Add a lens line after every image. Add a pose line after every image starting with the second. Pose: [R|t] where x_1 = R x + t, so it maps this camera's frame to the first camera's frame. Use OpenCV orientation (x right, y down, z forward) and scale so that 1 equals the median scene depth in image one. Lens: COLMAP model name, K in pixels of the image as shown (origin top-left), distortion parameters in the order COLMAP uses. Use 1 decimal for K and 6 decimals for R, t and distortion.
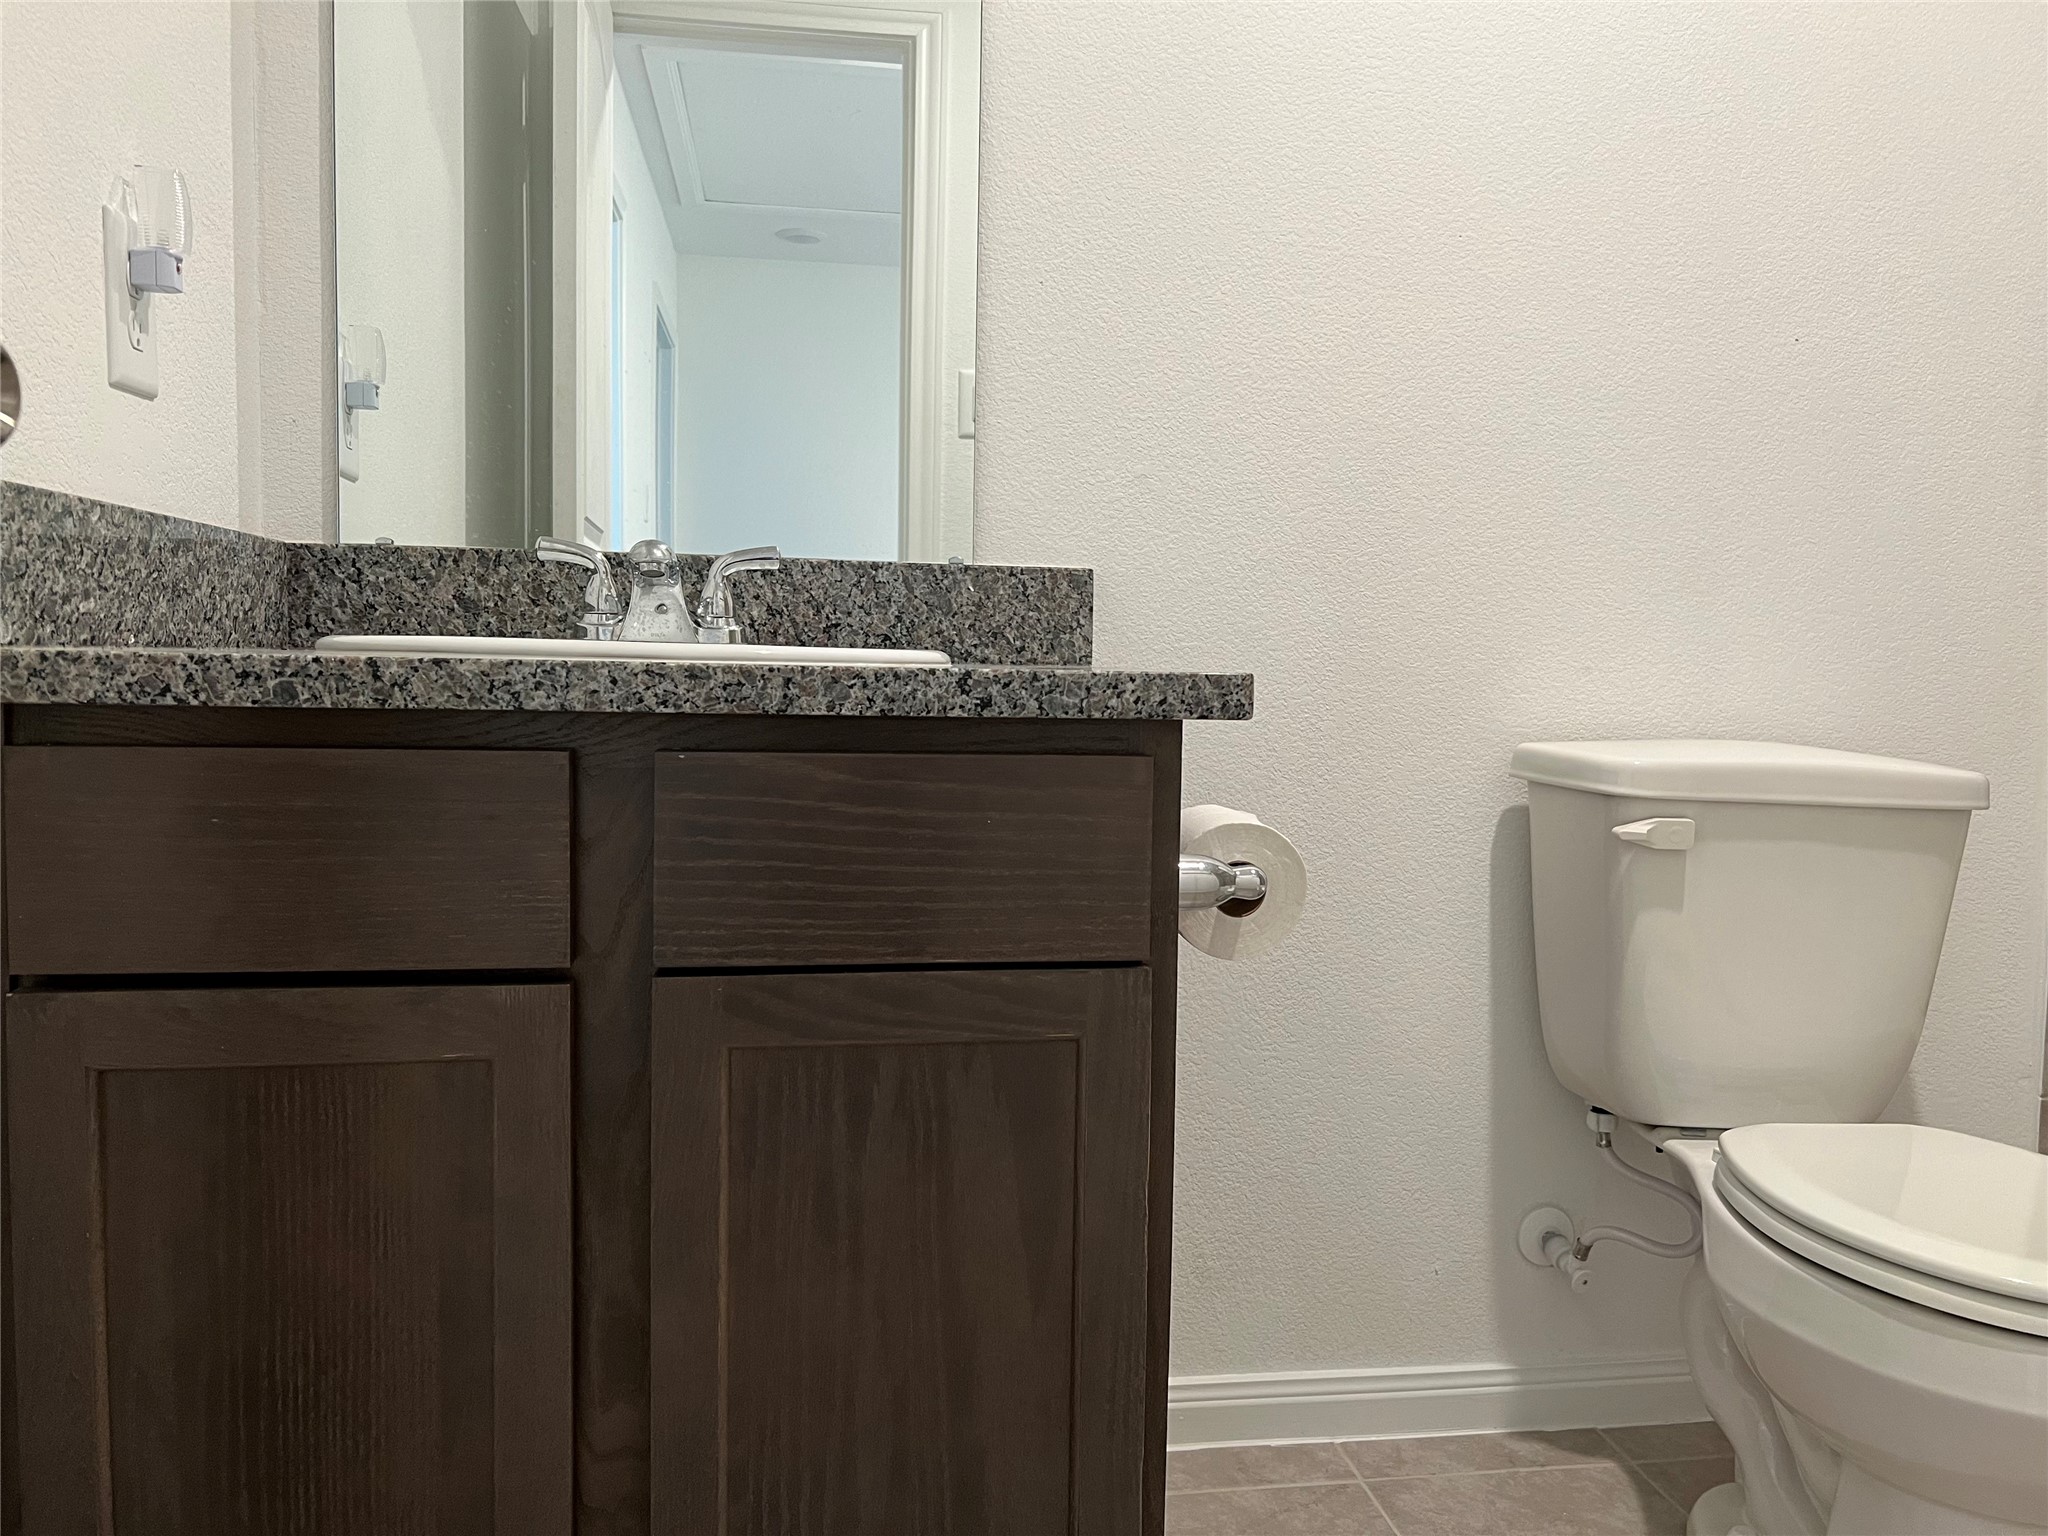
lens RADIAL K [[1527.9, 0, 1014.4], [0, 1527.9, 770.5], [0, 0, 1]] dist [0.057615, -0.065299]
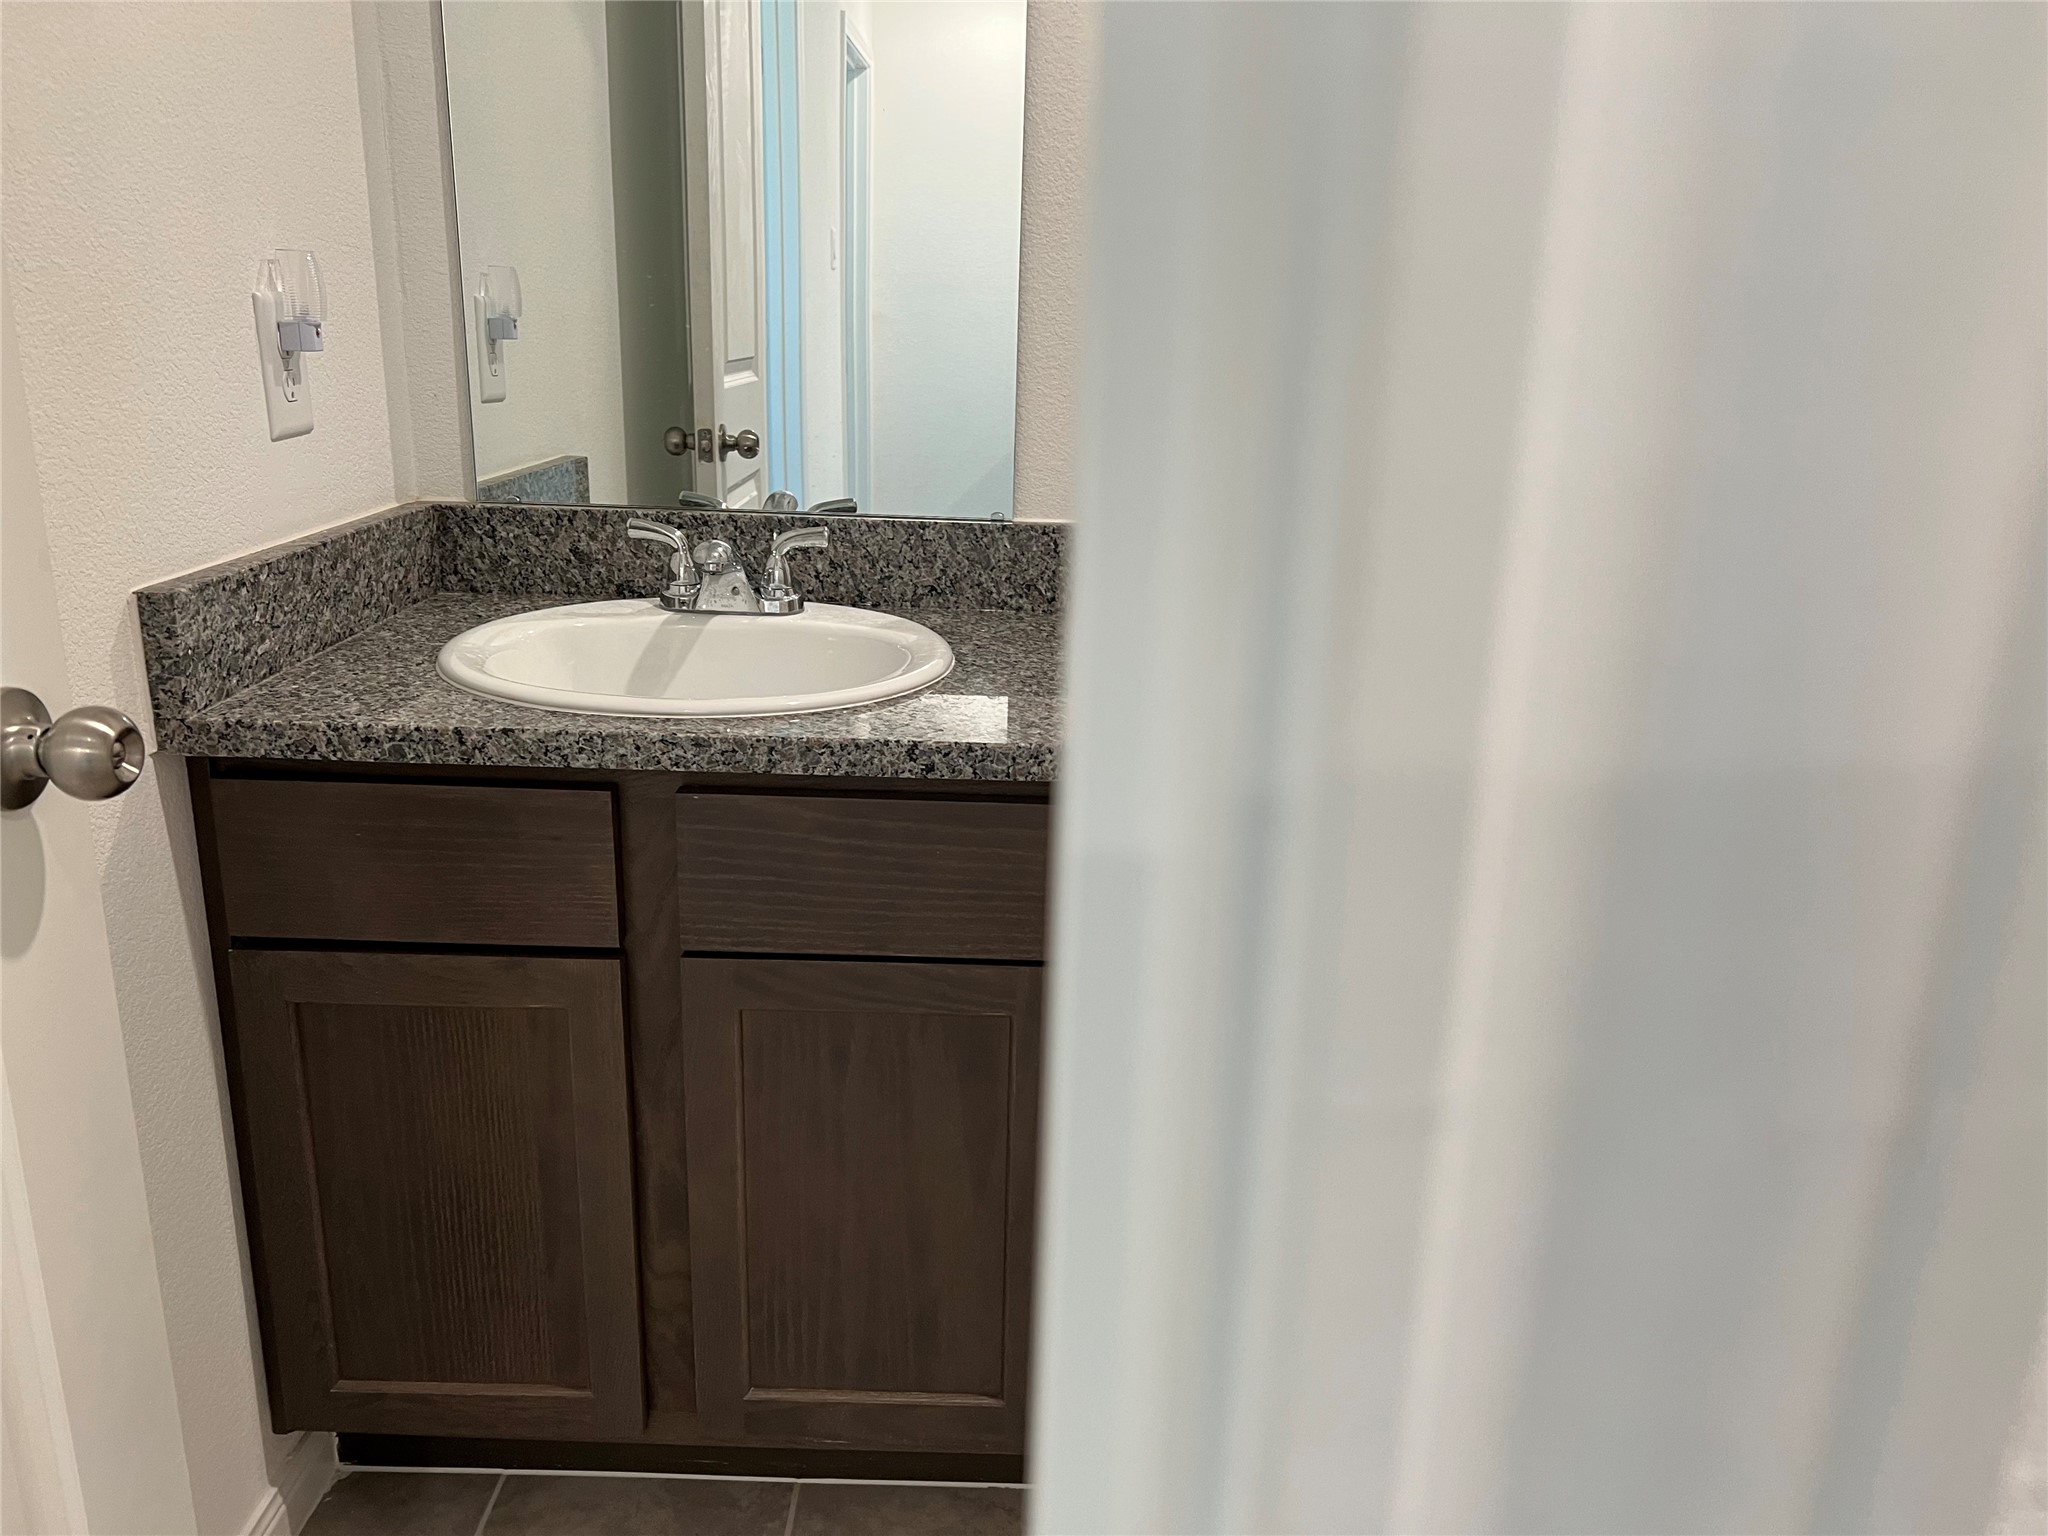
lens RADIAL K [[1527.9, 0, 1007.0], [0, 1527.9, 769.2], [0, 0, 1]] dist [0.057615, -0.065299]
pose [[0.987183, 0.053126, -0.150492, 0.224251], [-0.019035, 0.975432, 0.219477, -0.309265], [0.158455, -0.213799, 0.963941, -0.179785]]
